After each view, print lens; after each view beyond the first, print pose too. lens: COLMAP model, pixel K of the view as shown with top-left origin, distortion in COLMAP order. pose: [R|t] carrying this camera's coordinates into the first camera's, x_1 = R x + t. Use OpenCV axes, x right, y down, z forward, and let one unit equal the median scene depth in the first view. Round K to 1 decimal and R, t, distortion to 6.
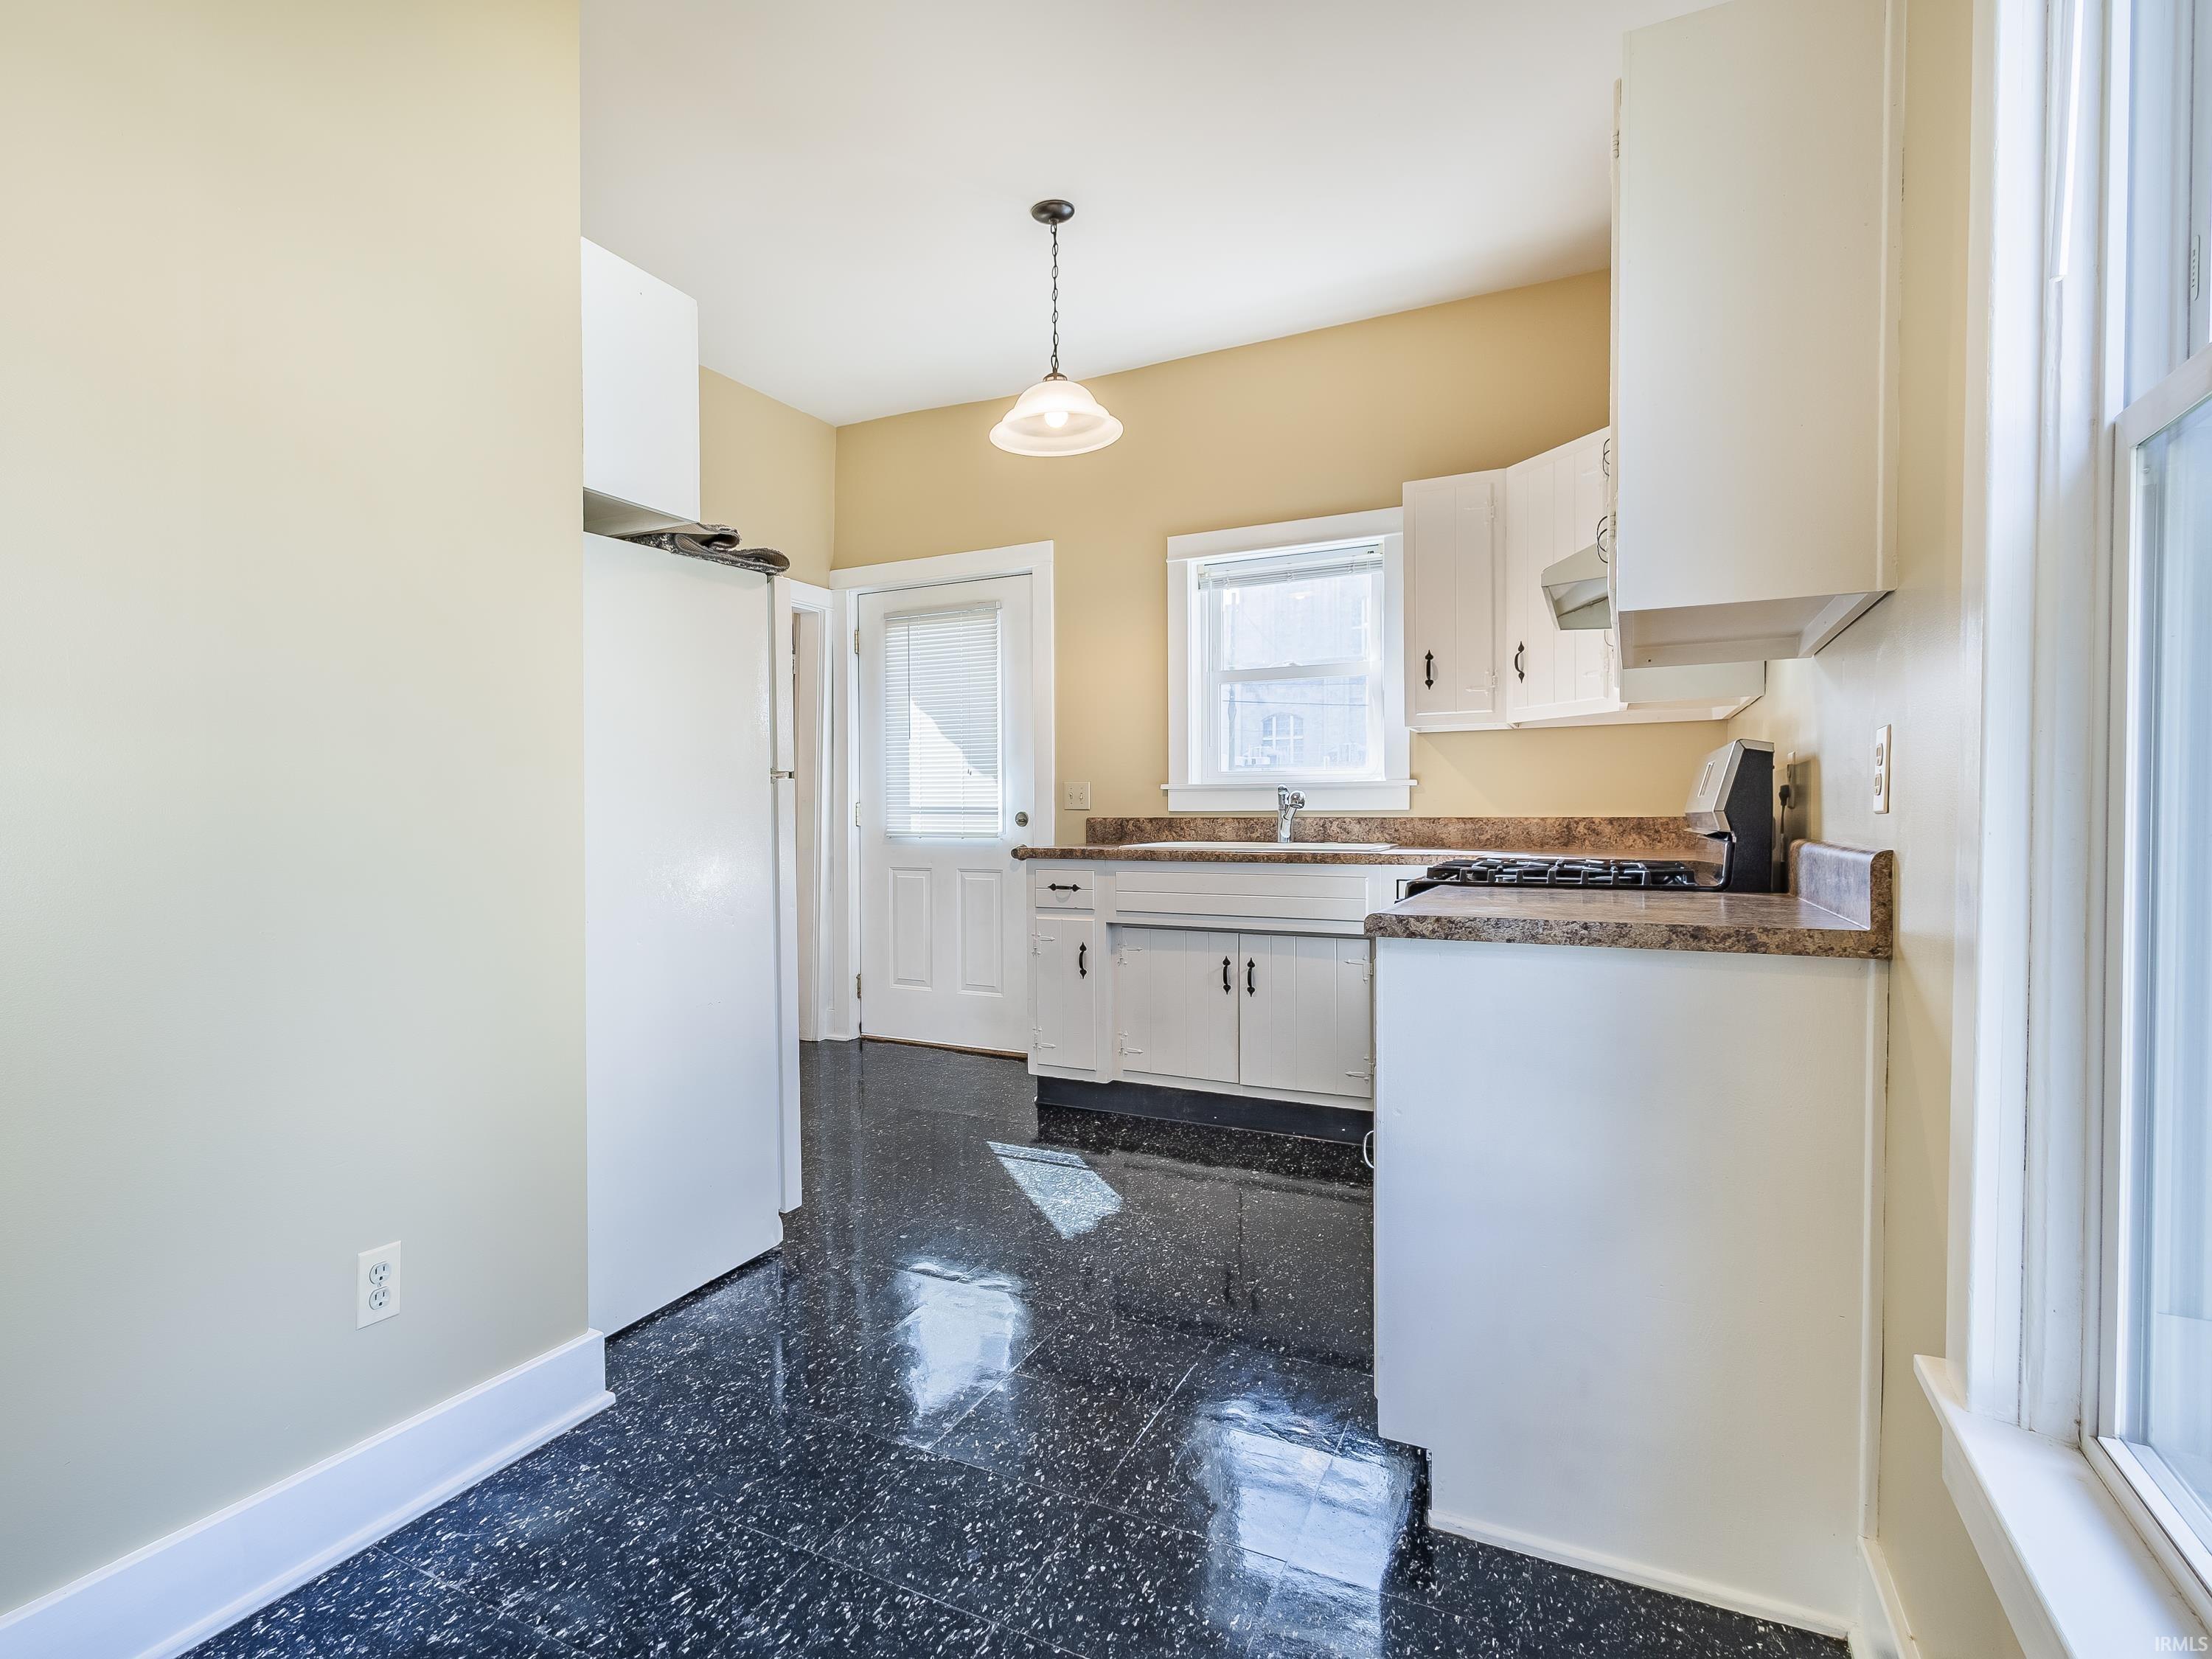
lens RADIAL K [[1103.8, 0, 1106.0], [0, 1103.8, 829.5], [0, 0, 1]] dist [-0.000785, -0.000212]
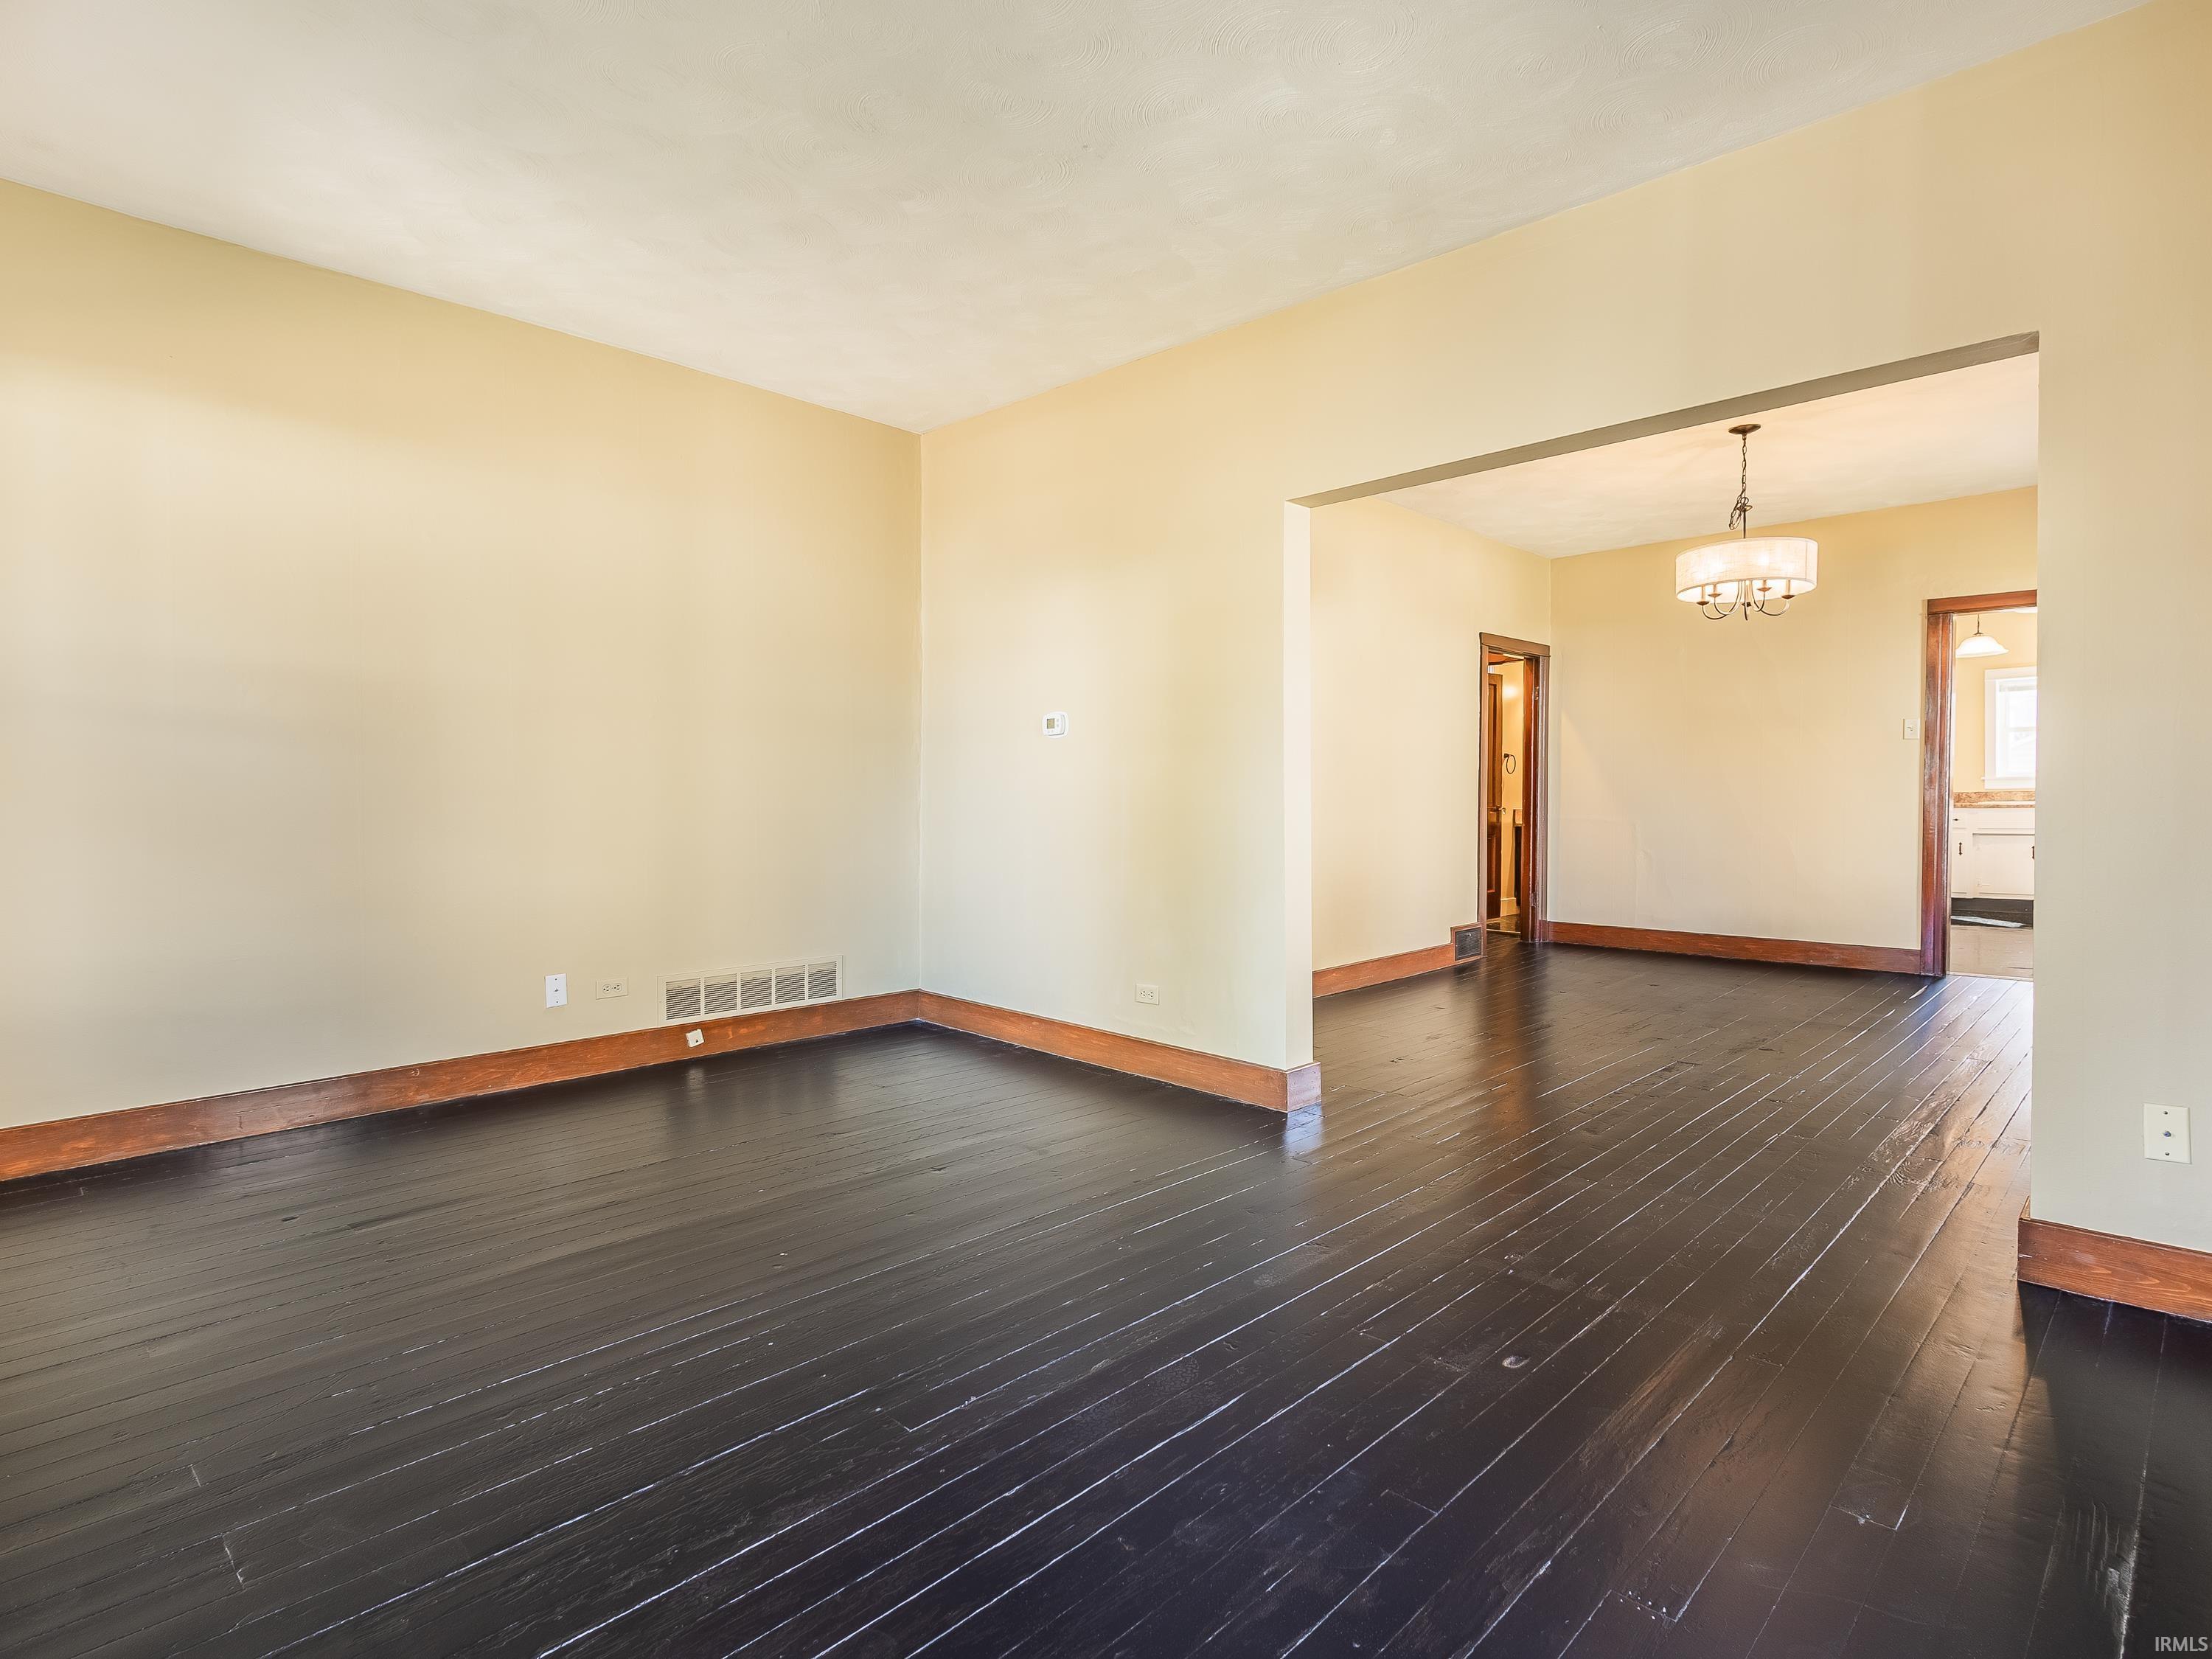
lens RADIAL K [[1173.7, 0, 1106.0], [0, 1173.7, 829.5], [0, 0, 1]] dist [-0.003201, -0.001509]
pose [[0.953687, -0.003323, -0.300783, -1.046475], [0.004797, 0.999980, 0.004164, 0.053605], [0.300763, -0.005414, 0.953683, -2.075720]]
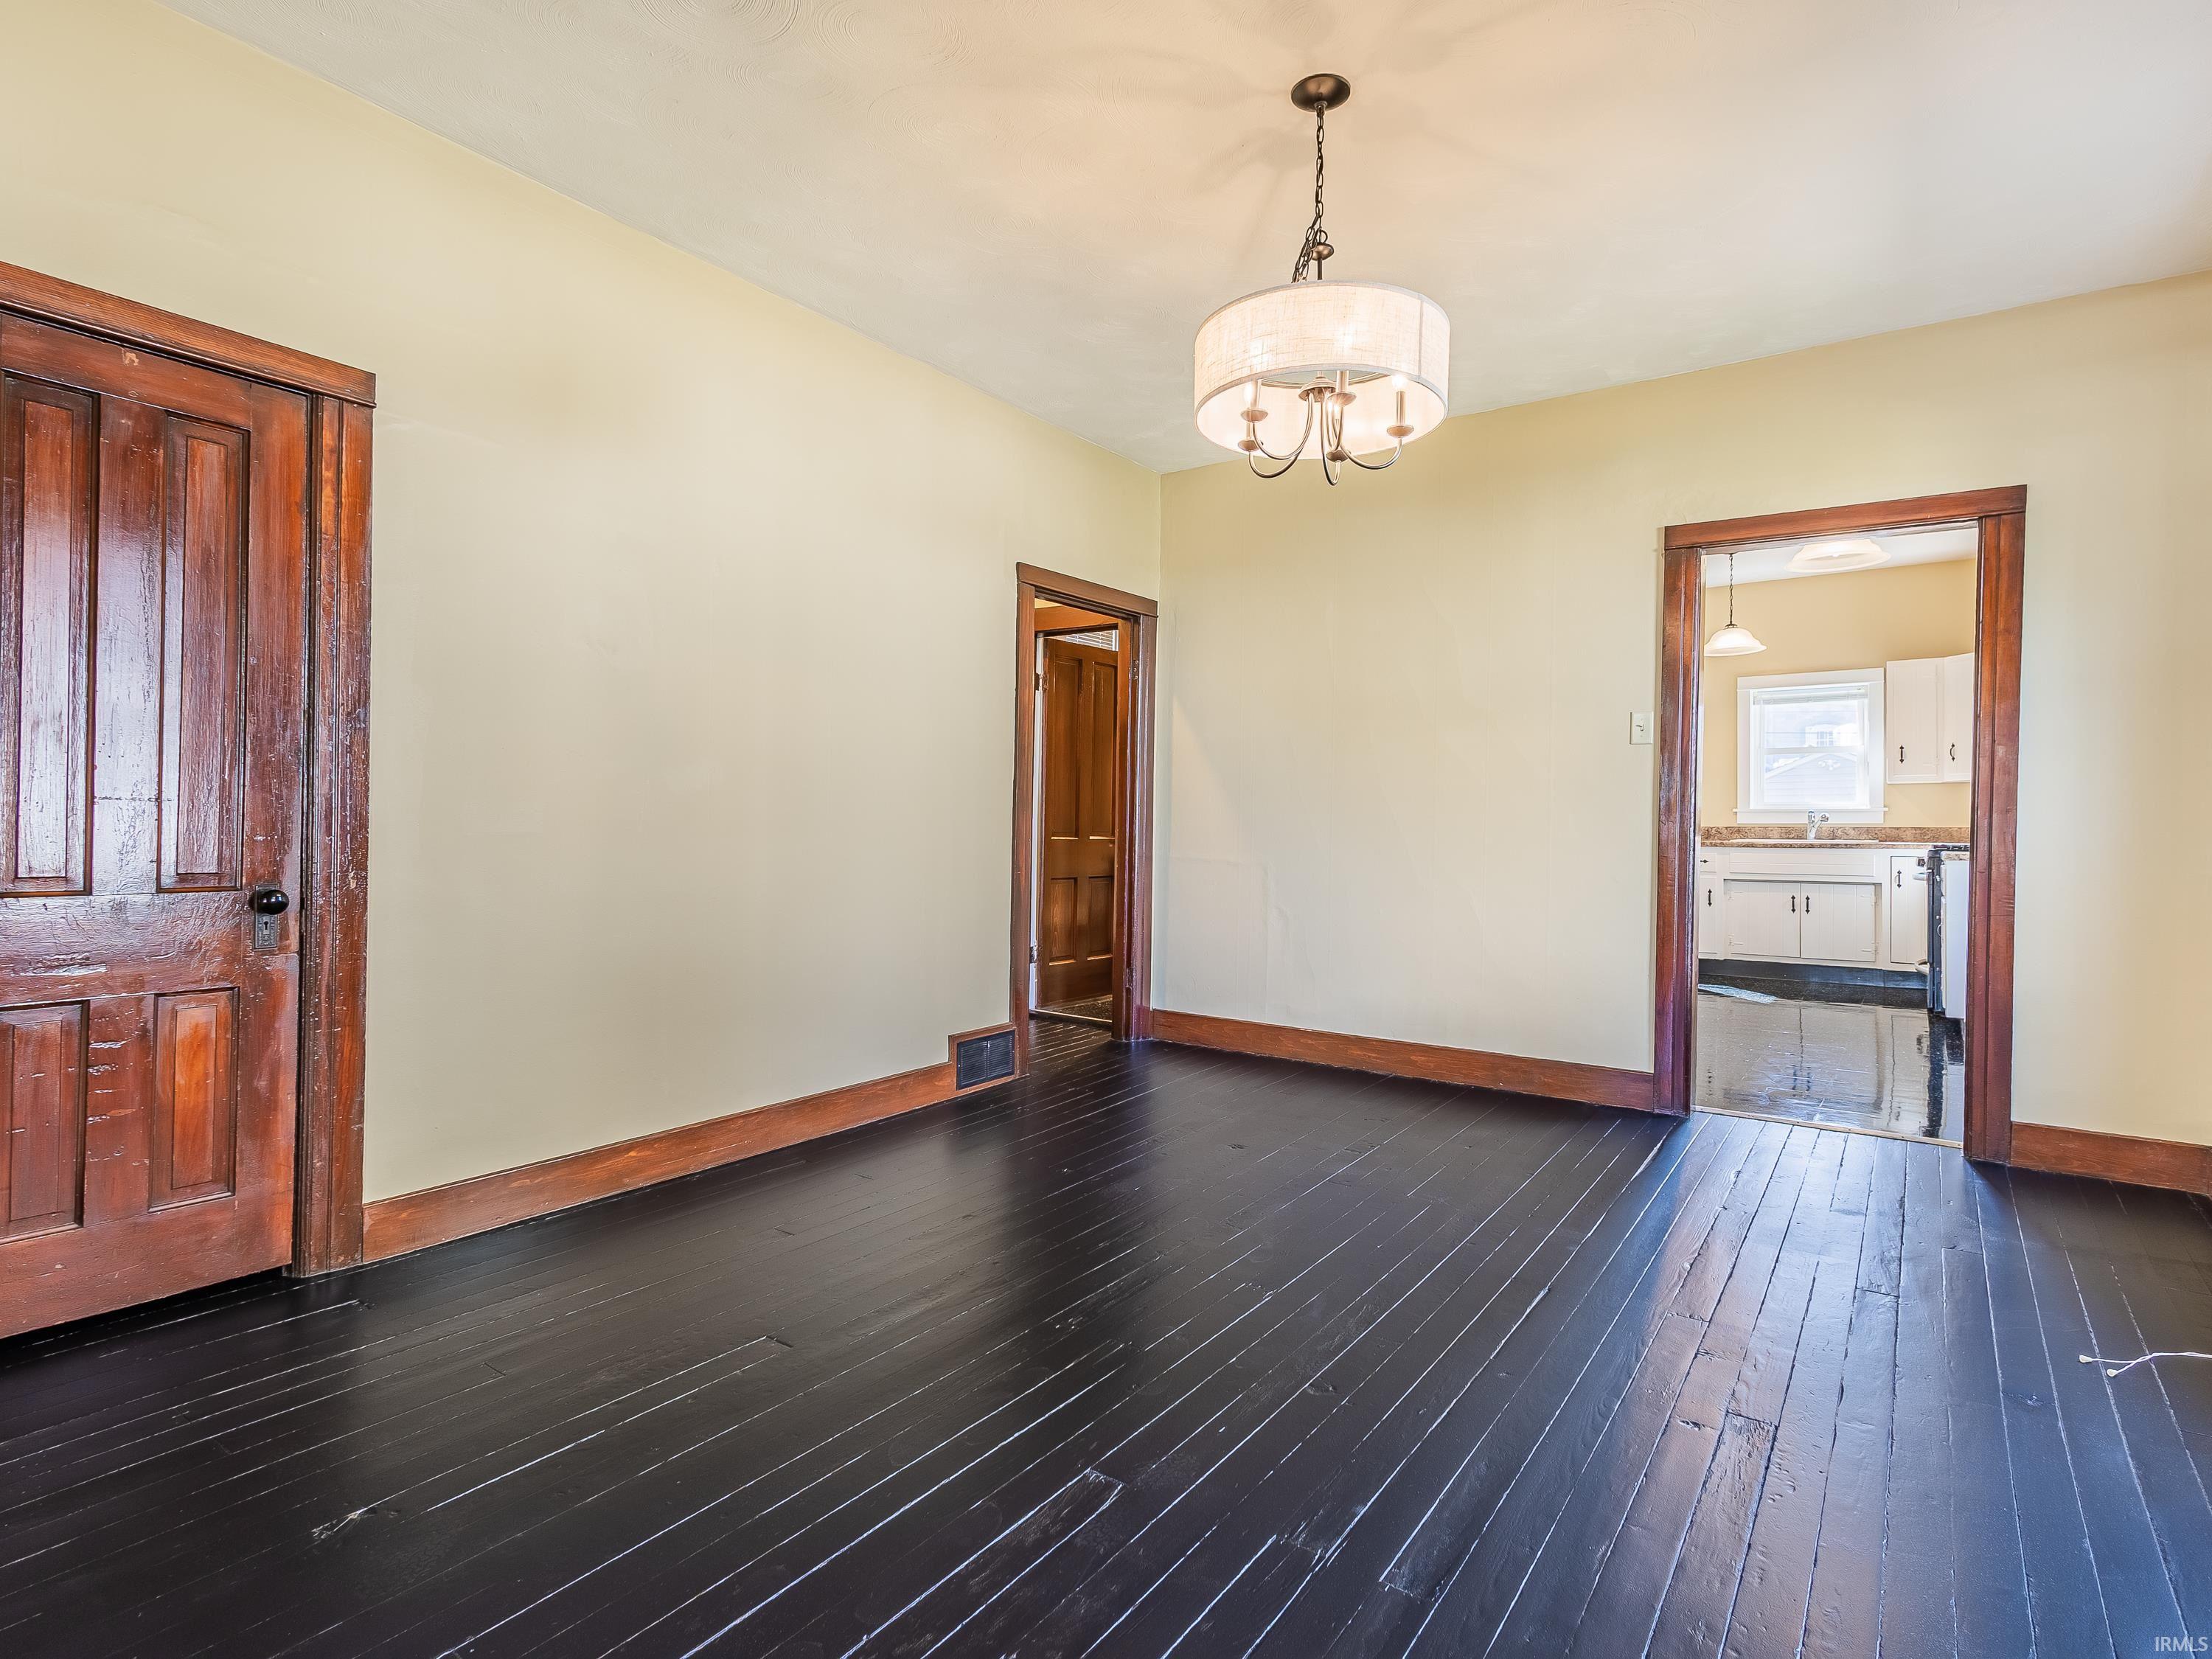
lens RADIAL K [[1173.7, 0, 1106.0], [0, 1173.7, 829.5], [0, 0, 1]] dist [-0.003201, -0.001509]
pose [[0.988788, 0.006751, -0.149173, -0.764574], [-0.008991, 0.999857, -0.014348, 0.034840], [0.149055, 0.015528, 0.988707, -1.232211]]
